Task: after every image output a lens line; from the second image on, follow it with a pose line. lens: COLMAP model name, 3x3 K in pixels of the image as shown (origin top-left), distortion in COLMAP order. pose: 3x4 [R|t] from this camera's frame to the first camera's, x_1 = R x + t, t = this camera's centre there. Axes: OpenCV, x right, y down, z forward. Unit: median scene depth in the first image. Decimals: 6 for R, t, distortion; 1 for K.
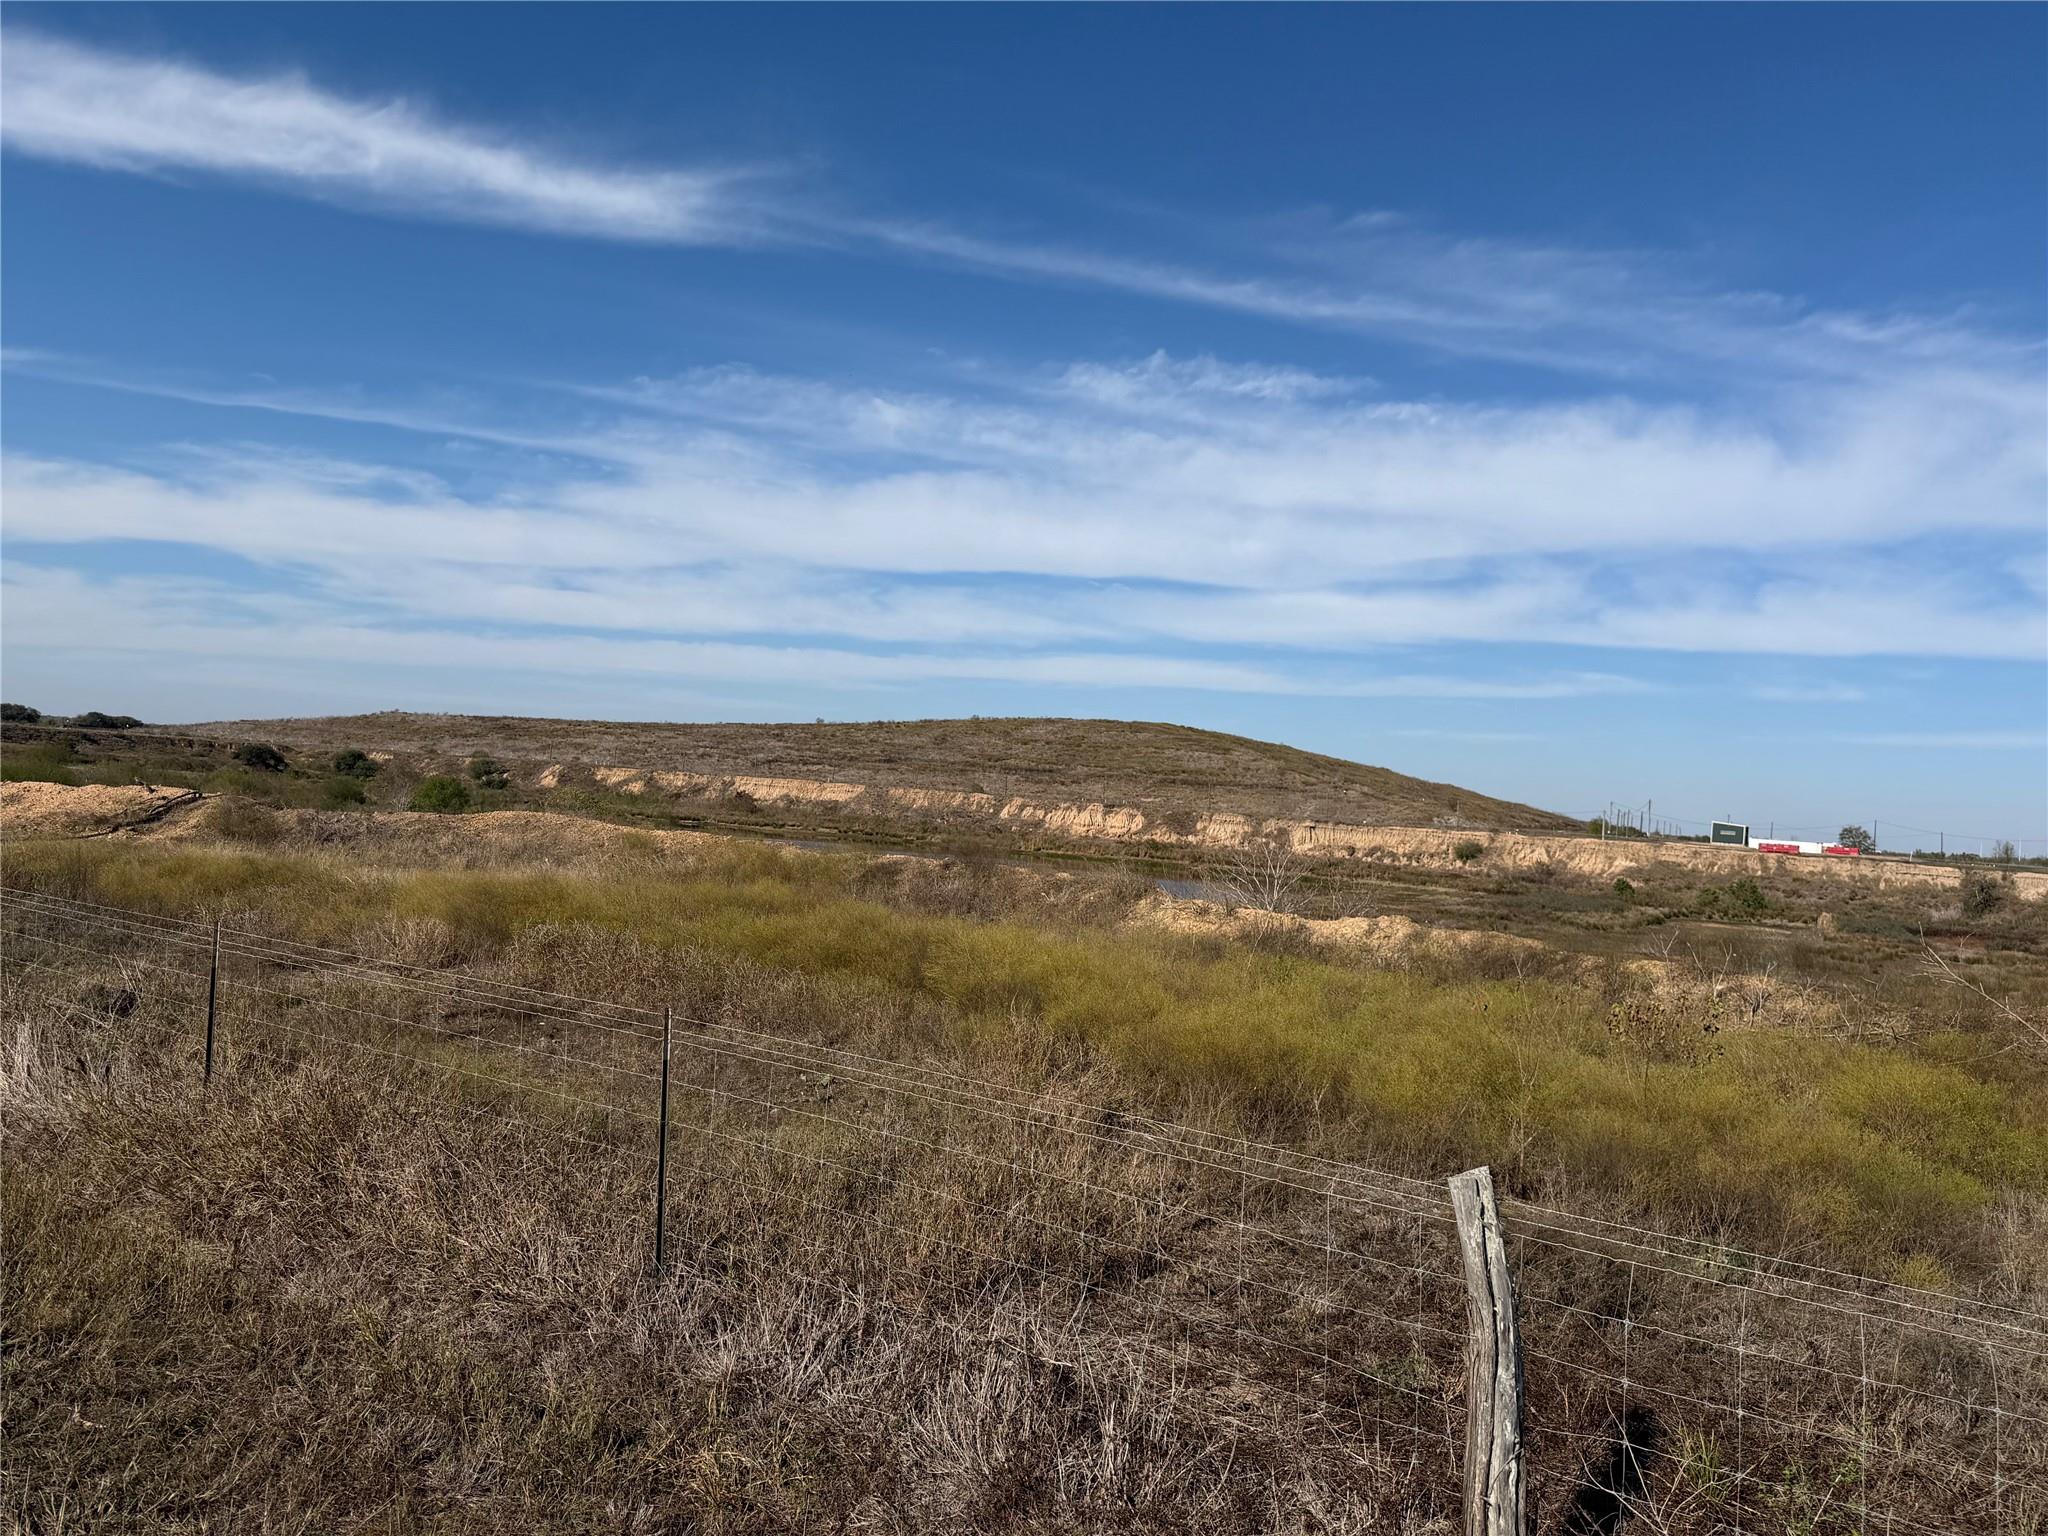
lens RADIAL K [[1488.9, 0, 1017.4], [0, 1488.9, 739.1], [0, 0, 1]] dist [0.067027, -0.058445]
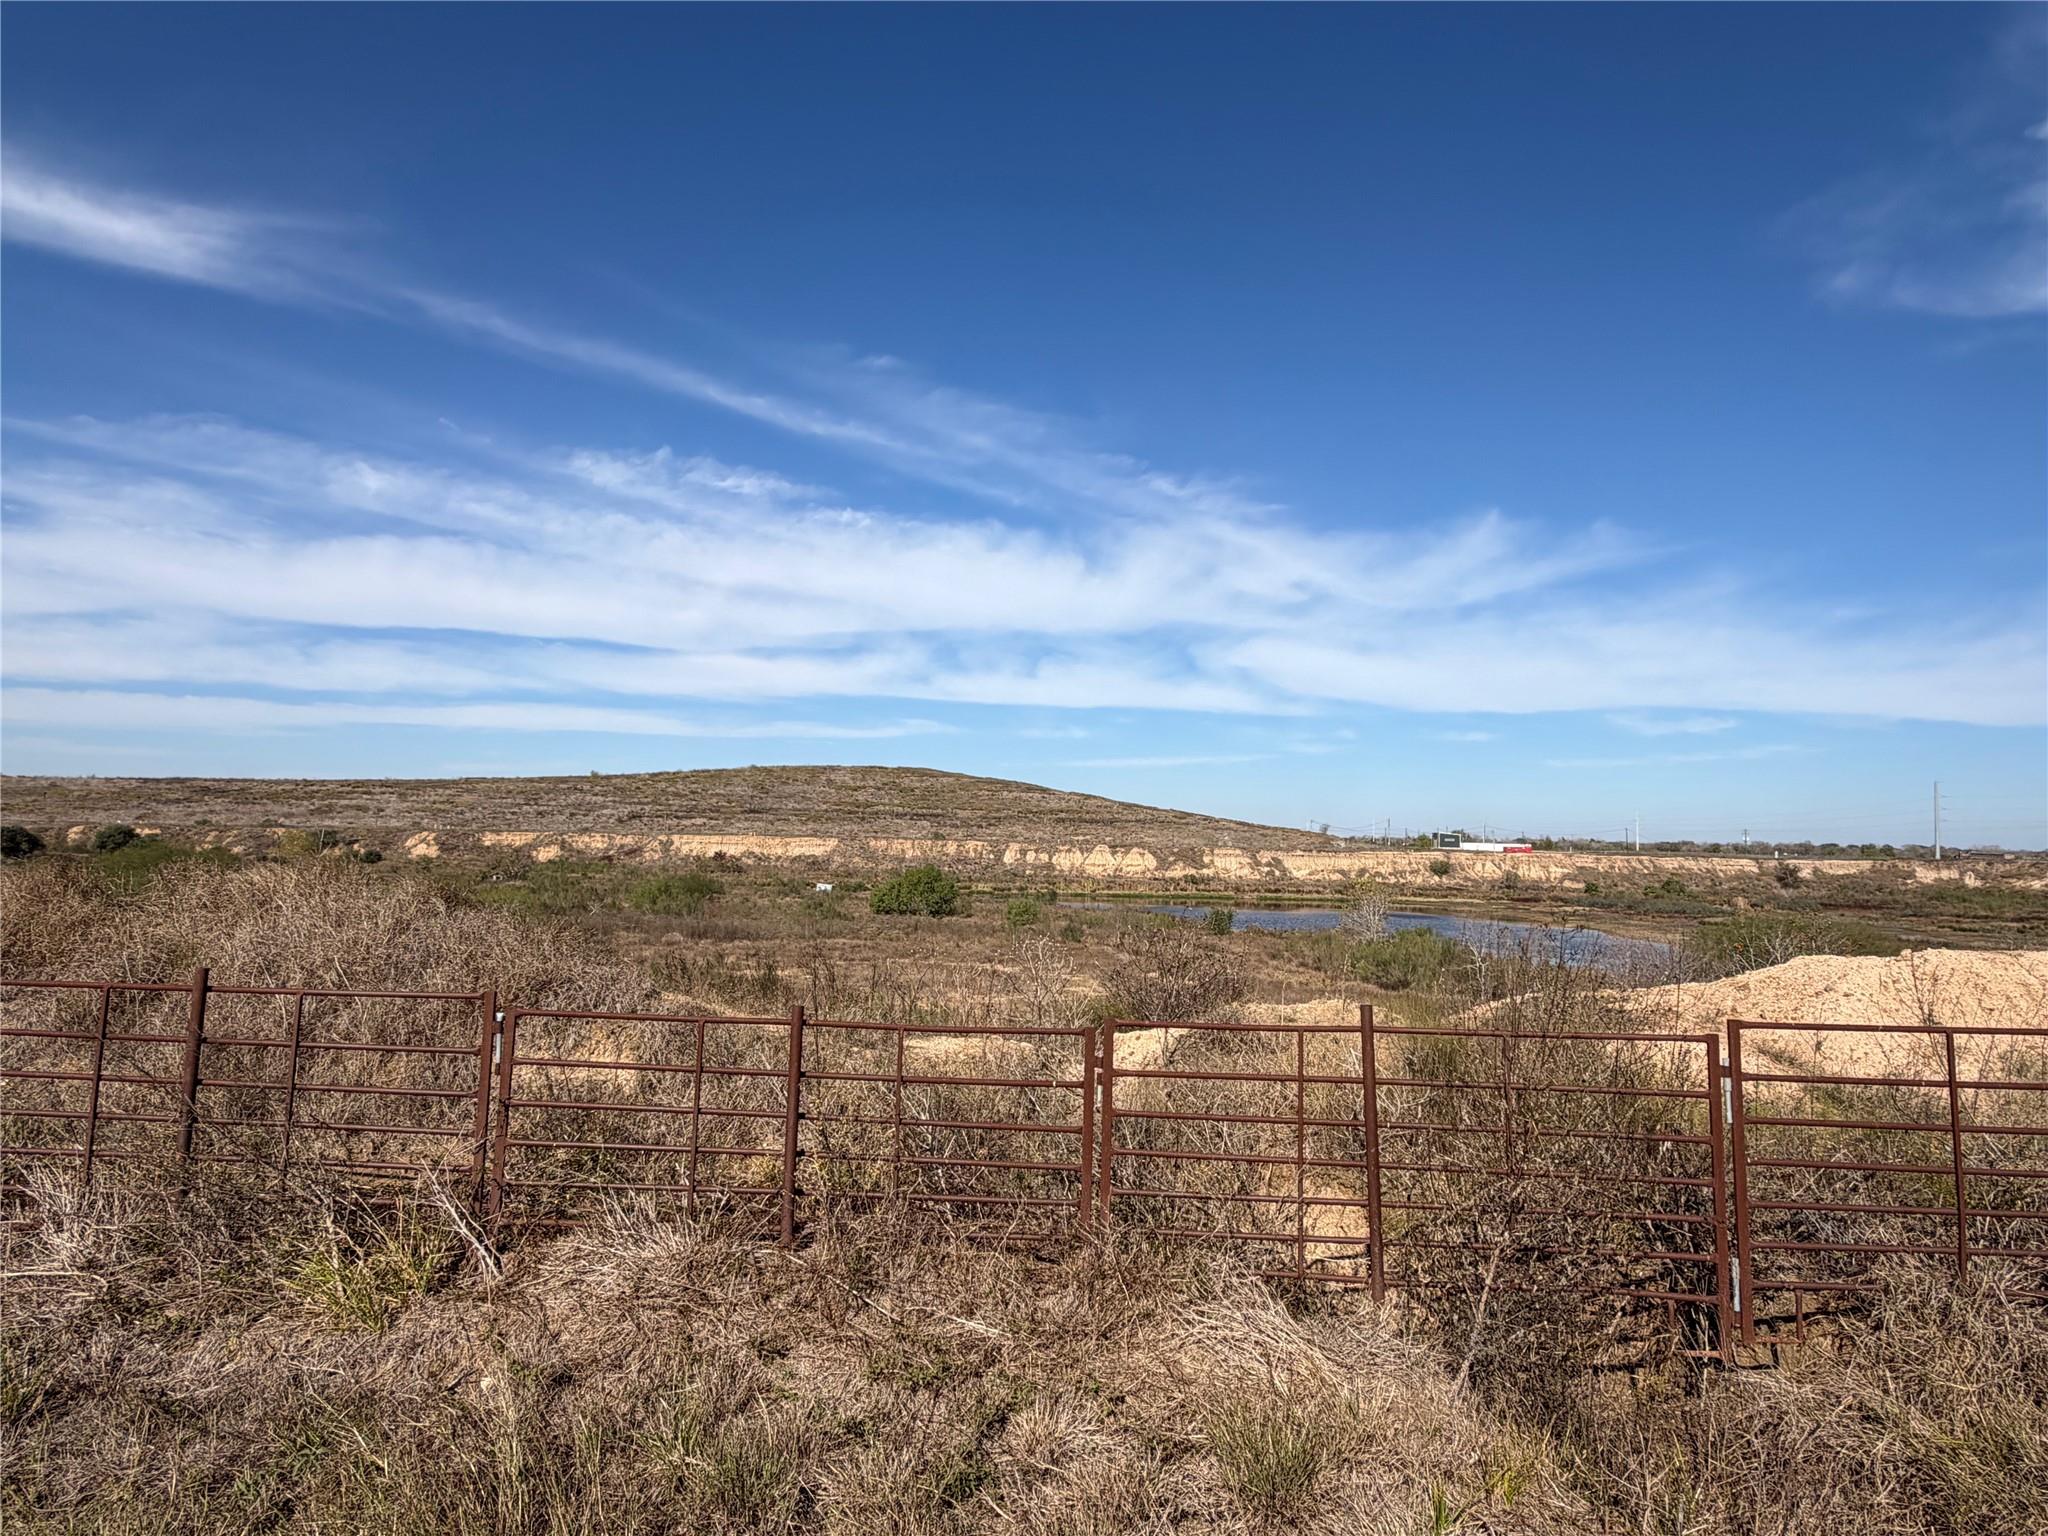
lens RADIAL K [[1142.4, 0, 1021.0], [0, 1142.4, 796.1], [0, 0, 1]] dist [0.000666, -0.000511]
pose [[0.875054, -0.035790, 0.482700, -0.089566], [0.024218, 0.999251, 0.030187, -0.004451], [-0.483419, -0.014725, 0.875265, 0.063542]]
